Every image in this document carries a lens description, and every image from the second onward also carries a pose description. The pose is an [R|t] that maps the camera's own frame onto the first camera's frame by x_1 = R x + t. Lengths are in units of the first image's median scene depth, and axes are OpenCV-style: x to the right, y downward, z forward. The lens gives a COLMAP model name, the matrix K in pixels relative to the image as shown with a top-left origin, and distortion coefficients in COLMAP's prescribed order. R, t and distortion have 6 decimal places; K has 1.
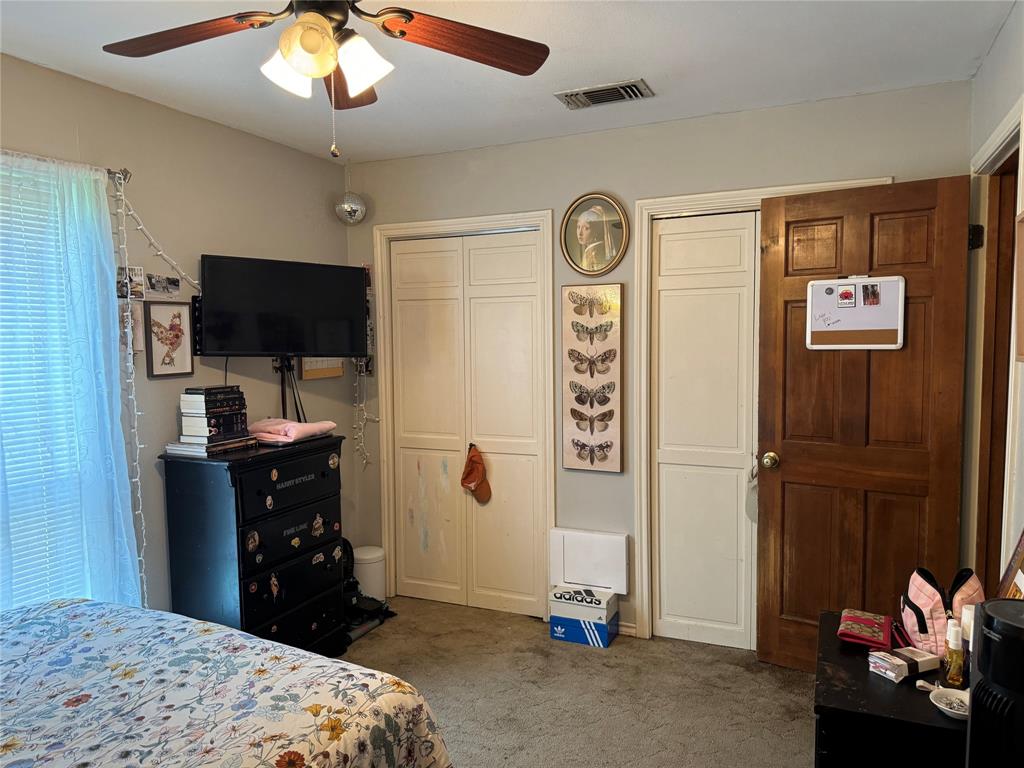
lens RADIAL K [[725.6, 0, 510.3], [0, 725.6, 386.8], [0, 0, 1]] dist [0.045506, -0.056468]
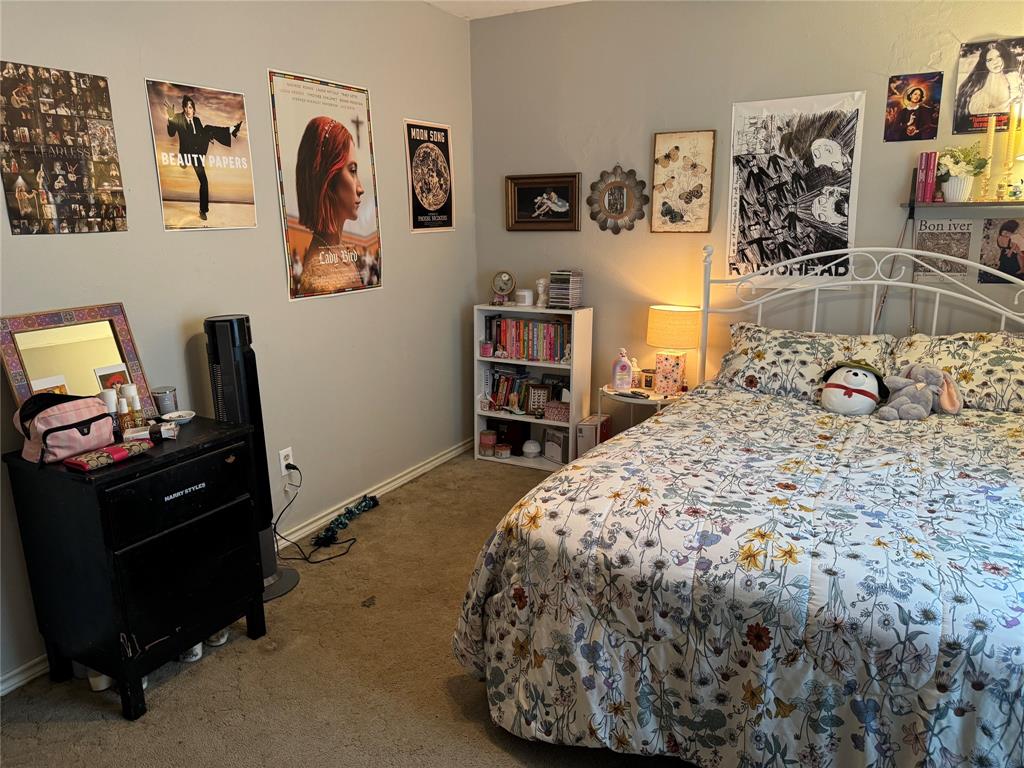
lens RADIAL K [[725.6, 0, 512.8], [0, 725.6, 383.9], [0, 0, 1]] dist [0.045506, -0.056468]
pose [[-0.995952, 0.009759, 0.089351, -0.159190], [0.036183, 0.953515, 0.299165, -0.062439], [-0.082278, 0.301187, -0.950009, 1.313896]]
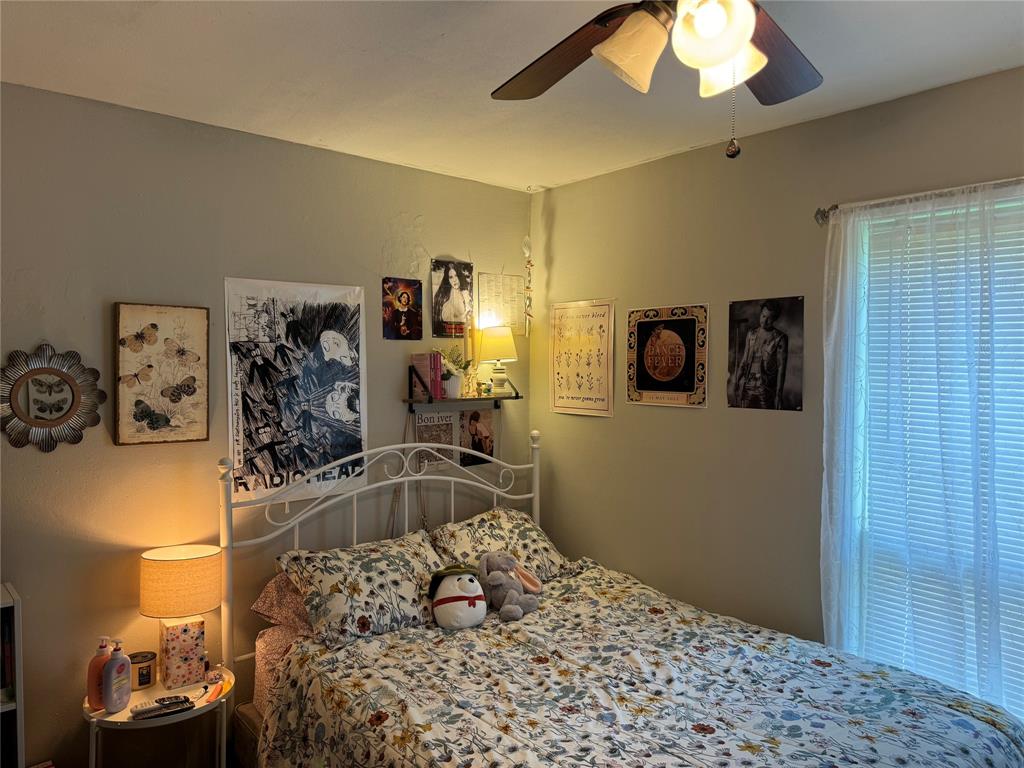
lens RADIAL K [[725.6, 0, 521.5], [0, 725.6, 377.7], [0, 0, 1]] dist [0.045506, -0.056468]
pose [[-0.413110, 0.037732, -0.909899, 0.310793], [-0.067755, 0.995099, 0.072027, -0.096776], [0.908157, 0.091405, -0.408529, 0.716429]]
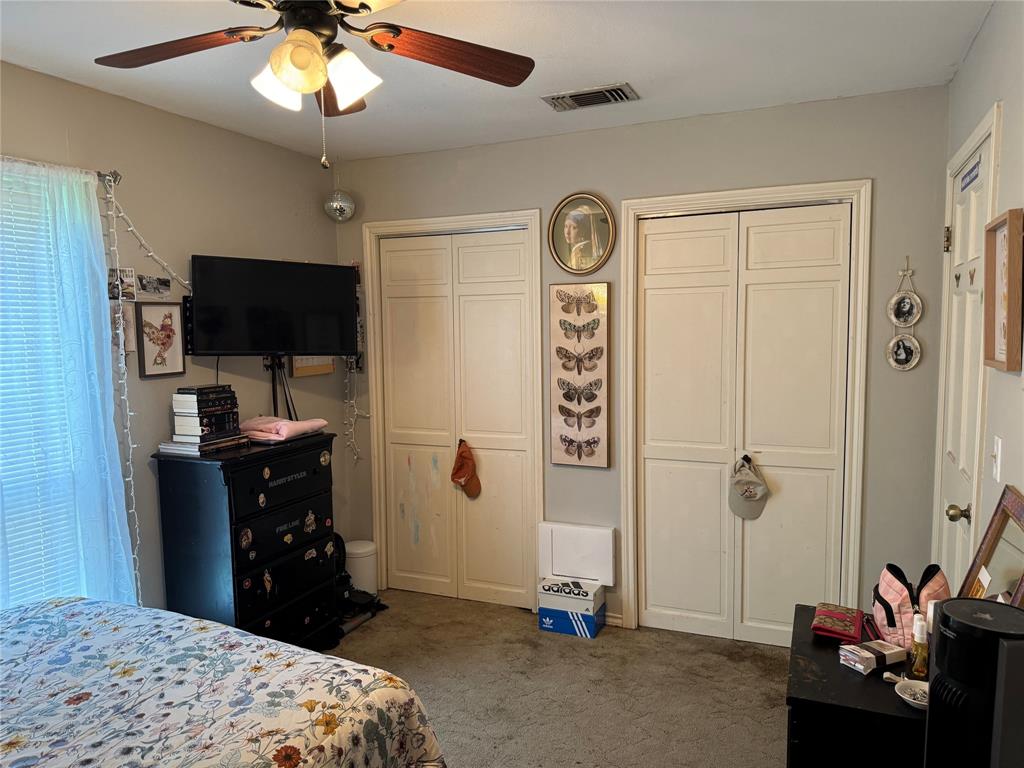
lens RADIAL K [[725.6, 0, 512.7], [0, 725.6, 388.5], [0, 0, 1]] dist [0.045506, -0.056468]
pose [[0.999862, -0.003258, 0.016278, 0.003162], [0.002963, 0.999831, 0.018153, -0.015688], [-0.016334, -0.018103, 0.999703, -0.020635]]
